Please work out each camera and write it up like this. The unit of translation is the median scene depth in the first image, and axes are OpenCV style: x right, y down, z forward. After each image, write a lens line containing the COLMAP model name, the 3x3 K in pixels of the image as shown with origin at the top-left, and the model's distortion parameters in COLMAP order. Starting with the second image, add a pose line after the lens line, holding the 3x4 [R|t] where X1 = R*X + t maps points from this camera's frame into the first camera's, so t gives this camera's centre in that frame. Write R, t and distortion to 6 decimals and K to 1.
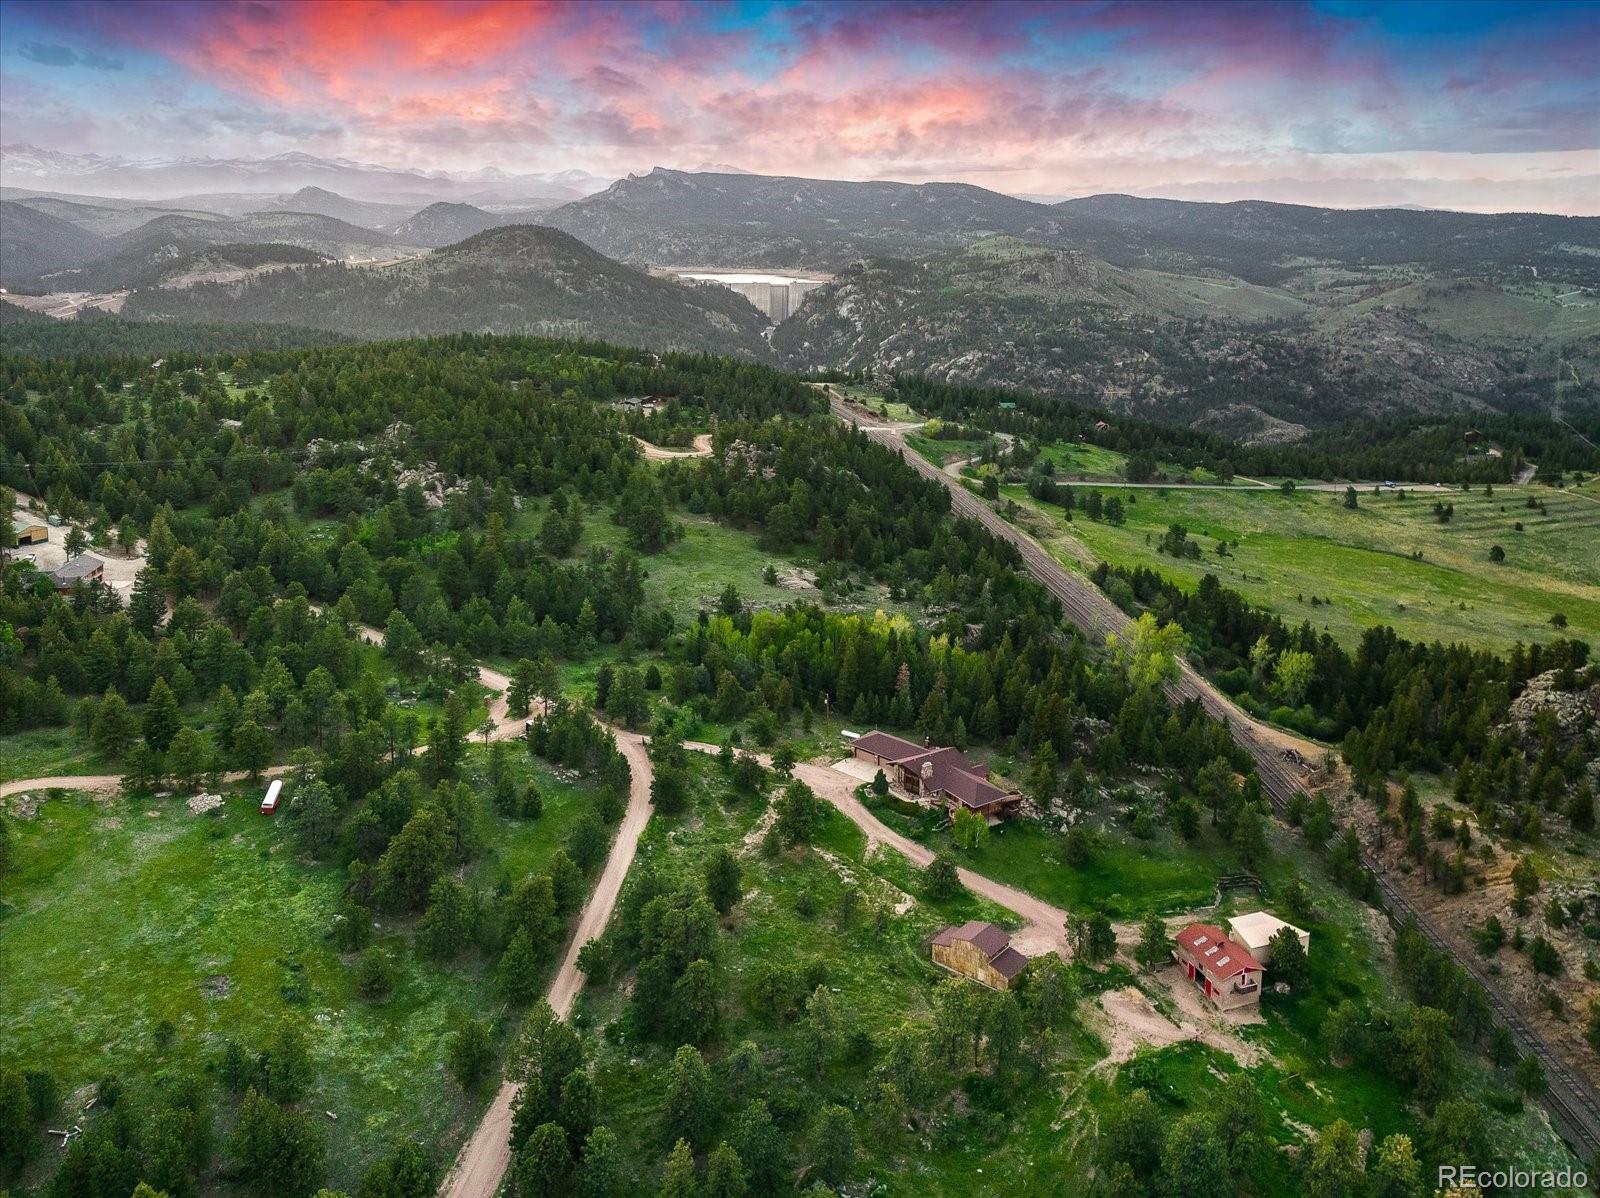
lens RADIAL K [[1295.6, 0, 800.0], [0, 1295.6, 599.0], [0, 0, 1]] dist [-0.007746, -0.016578]
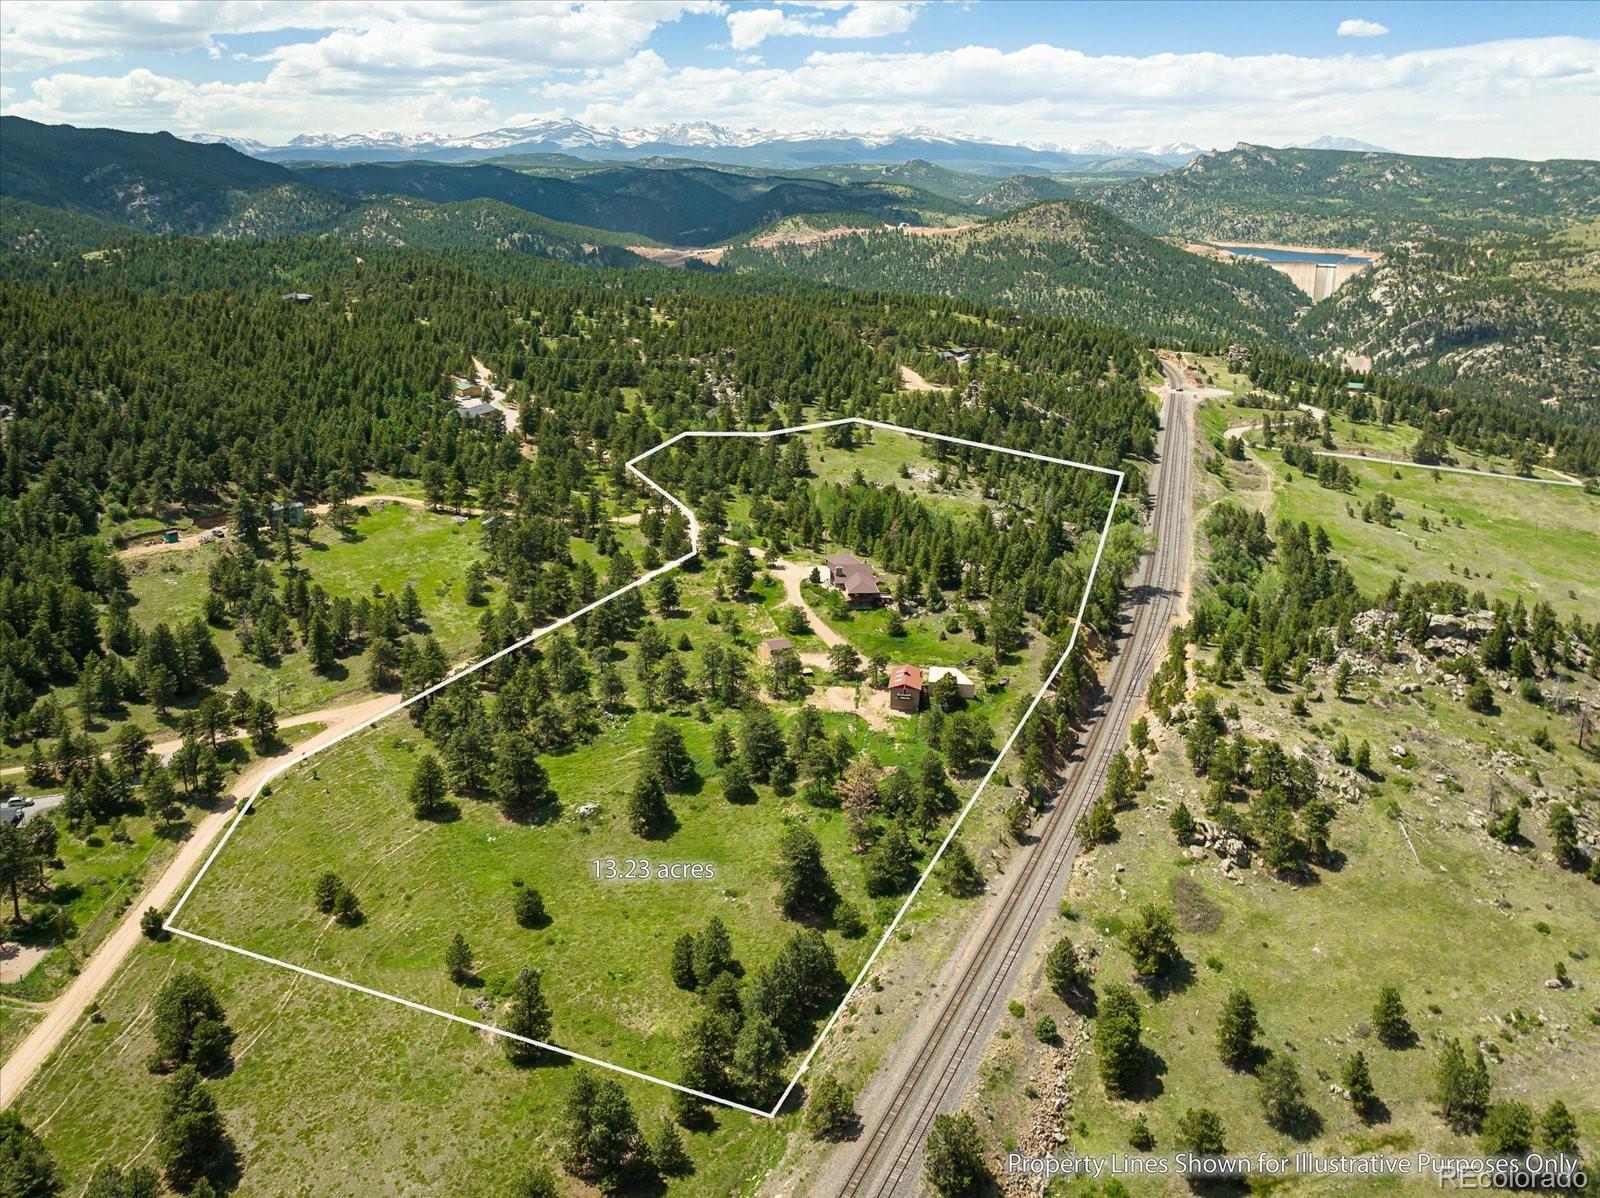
lens RADIAL K [[1295.6, 0, 800.0], [0, 1295.6, 599.0], [0, 0, 1]] dist [-0.007746, -0.016578]
pose [[0.884953, 0.153510, -0.439651, 0.121595], [-0.143685, 0.988051, 0.055774, 0.013742], [0.442959, 0.013814, 0.896435, -0.067690]]
